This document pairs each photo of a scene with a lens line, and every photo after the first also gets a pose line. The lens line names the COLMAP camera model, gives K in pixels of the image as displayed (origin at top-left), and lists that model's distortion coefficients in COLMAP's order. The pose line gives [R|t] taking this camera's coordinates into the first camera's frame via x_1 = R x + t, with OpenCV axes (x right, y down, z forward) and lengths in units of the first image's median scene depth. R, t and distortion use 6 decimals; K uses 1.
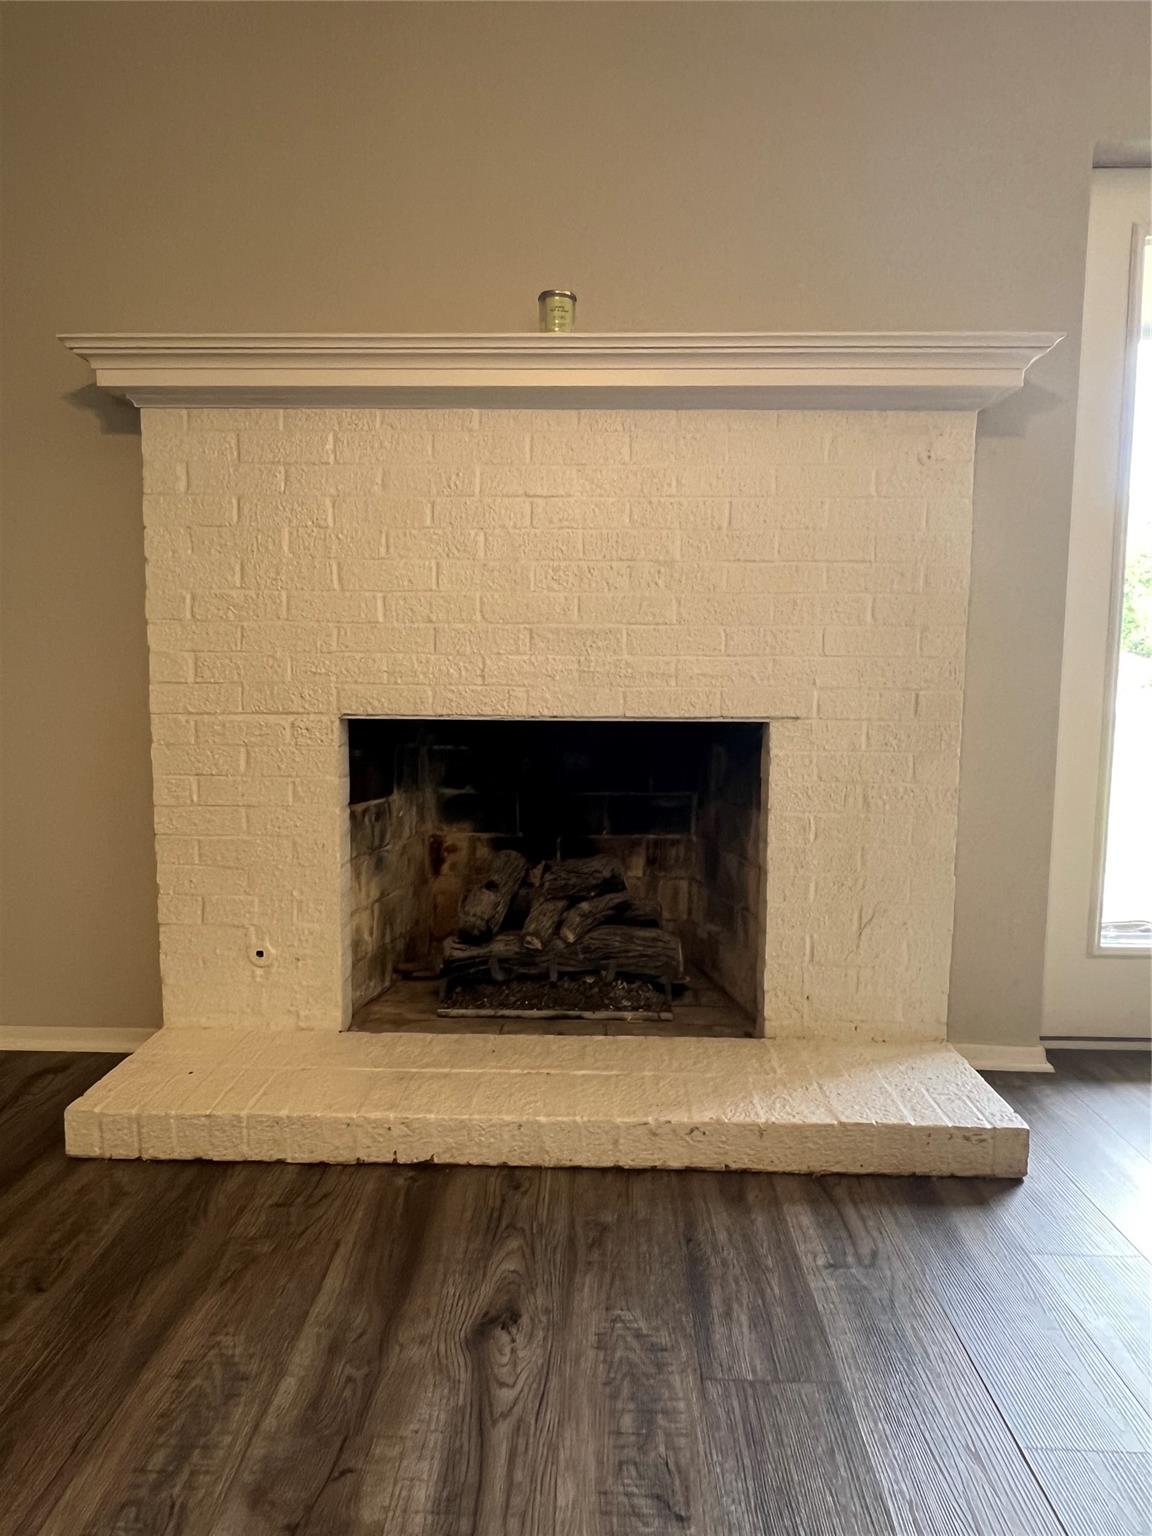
lens RADIAL K [[982.2, 0, 562.2], [0, 982.2, 766.4], [0, 0, 1]] dist [-0.010274, -0.001514]
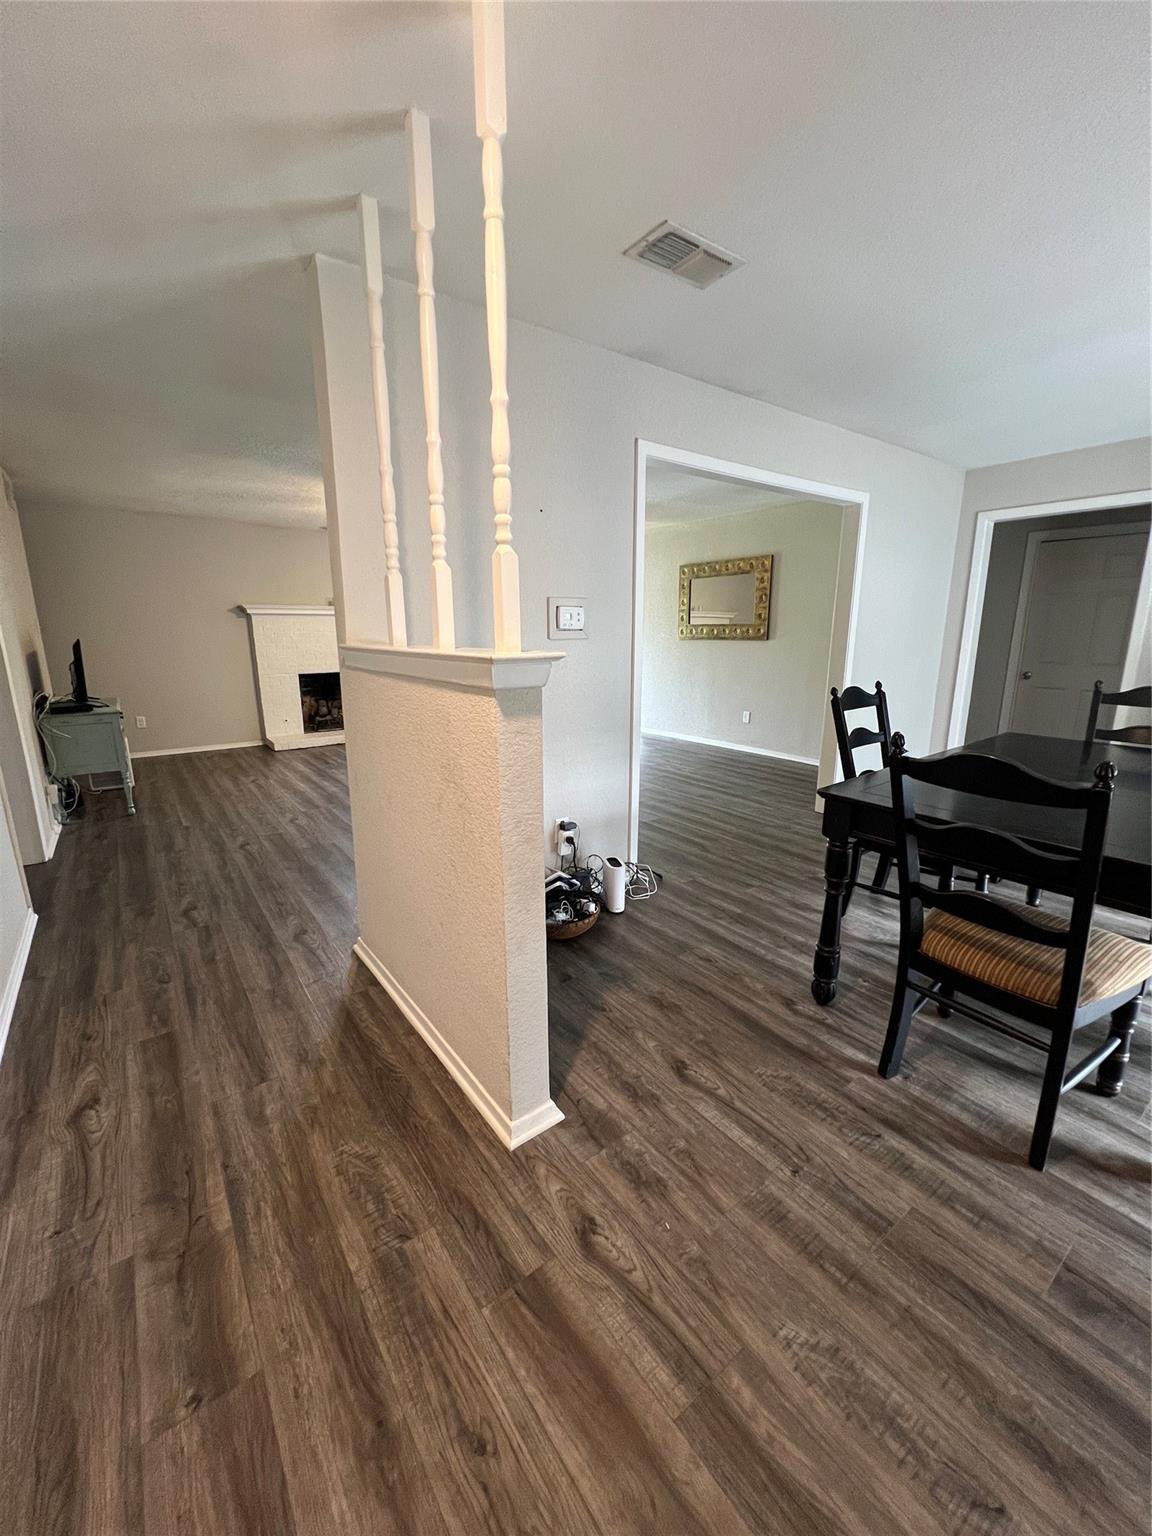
lens RADIAL K [[615.4, 0, 576.3], [0, 615.4, 764.7], [0, 0, 1]] dist [0.000425, -0.001158]
pose [[0.786888, -0.147154, 0.599293, -1.057743], [0.070358, 0.986213, 0.149779, 0.039006], [-0.613072, -0.075694, 0.786393, -2.457861]]
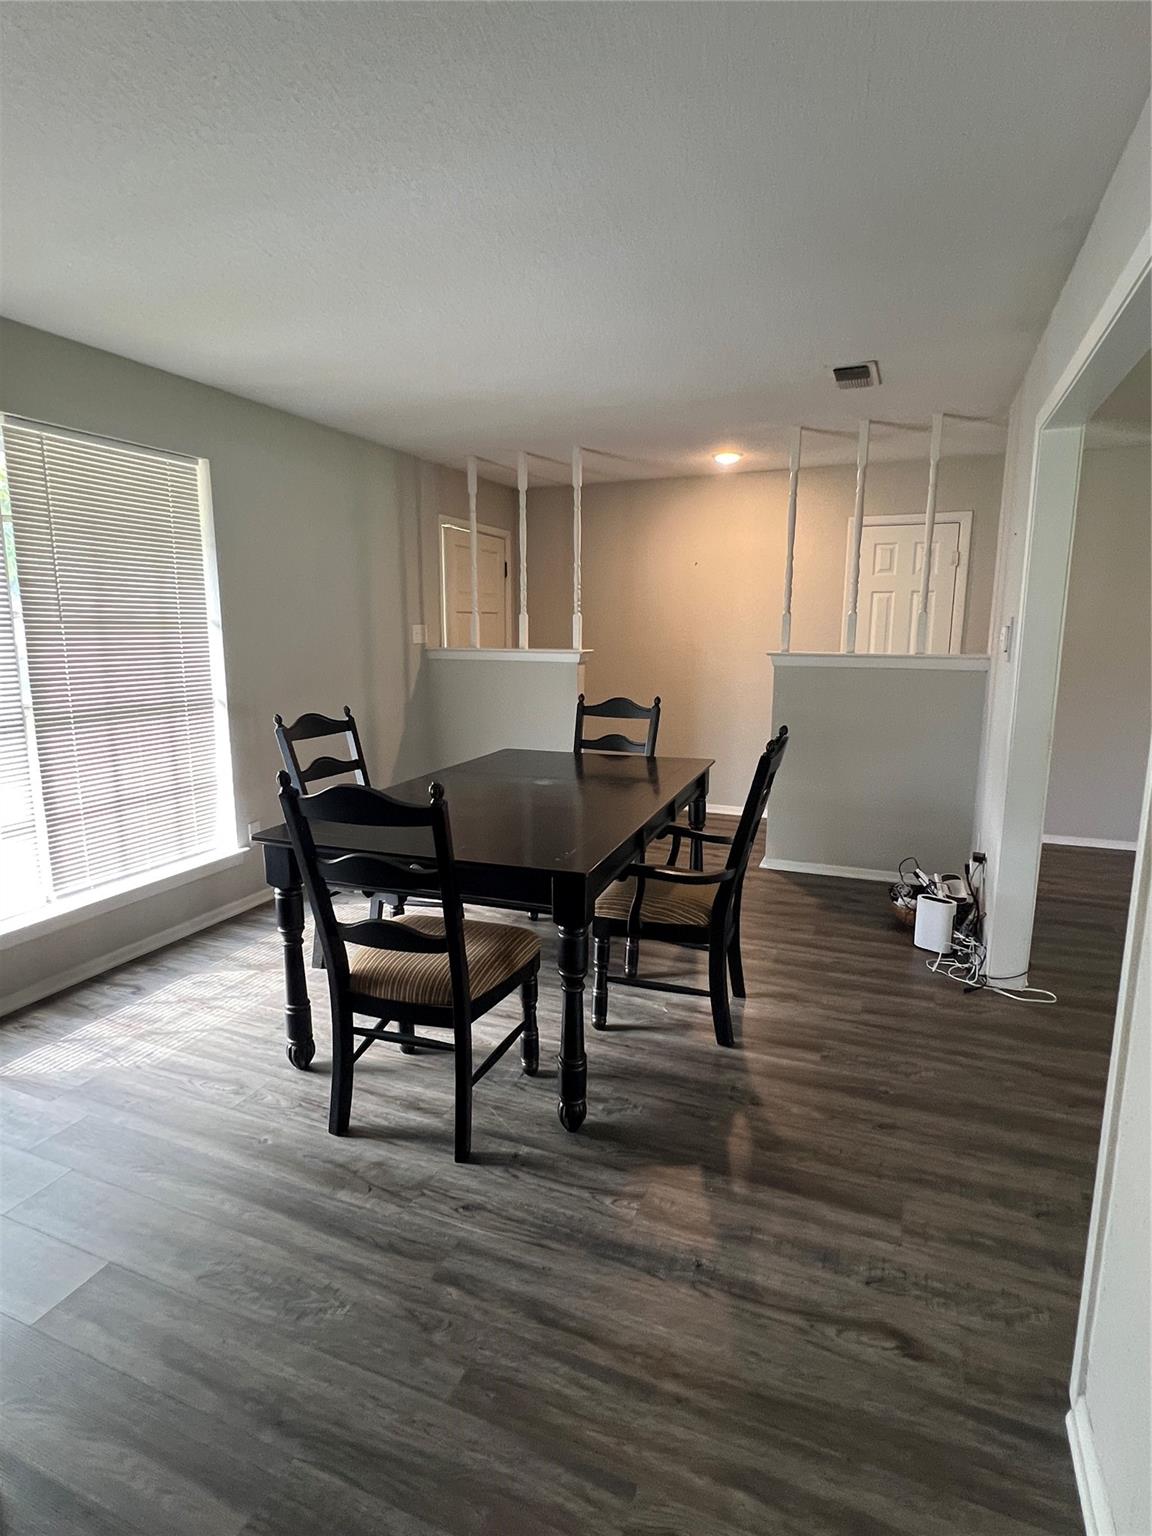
lens RADIAL K [[813.0, 0, 567.2], [0, 813.0, 753.9], [0, 0, 1]] dist [-0.000661, -0.000419]
pose [[-0.360808, 0.138660, -0.922275, 1.406623], [-0.094432, 0.978373, 0.184037, -0.053027], [0.927847, 0.153495, -0.339911, -1.678459]]
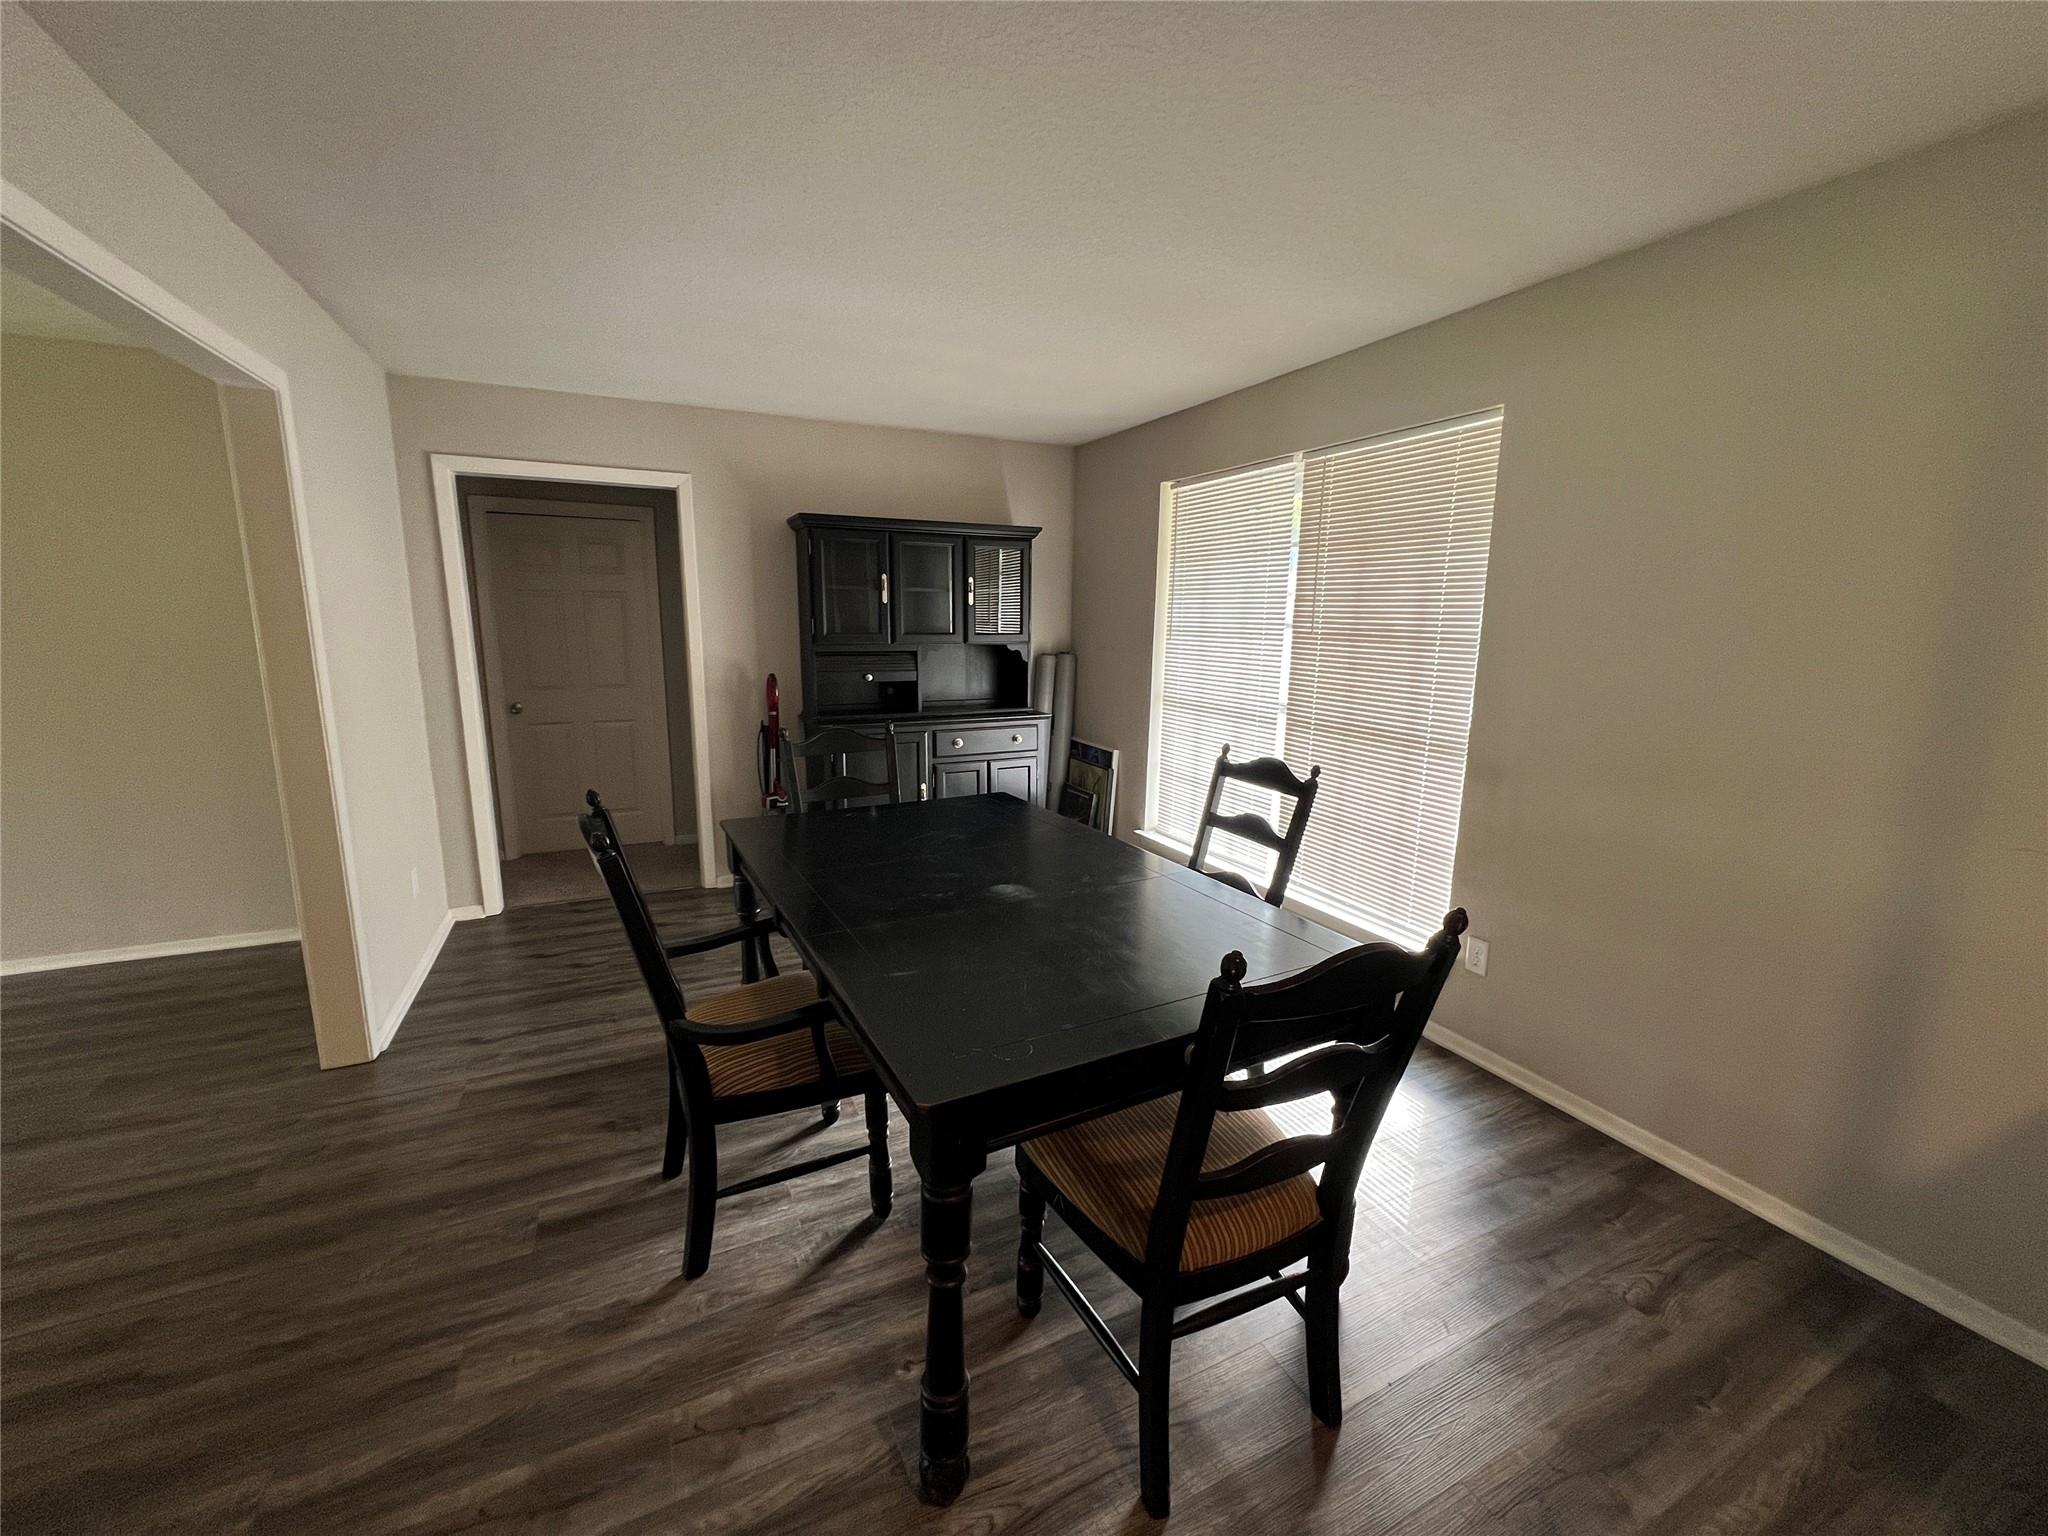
lens RADIAL K [[820.6, 0, 1021.1], [0, 820.6, 763.5], [0, 0, 1]] dist [0.000425, -0.001158]
pose [[-0.458106, -0.174259, 0.871649, -0.688782], [0.068921, 0.970681, 0.230279, -0.086941], [-0.886221, 0.165568, -0.432665, -1.831616]]
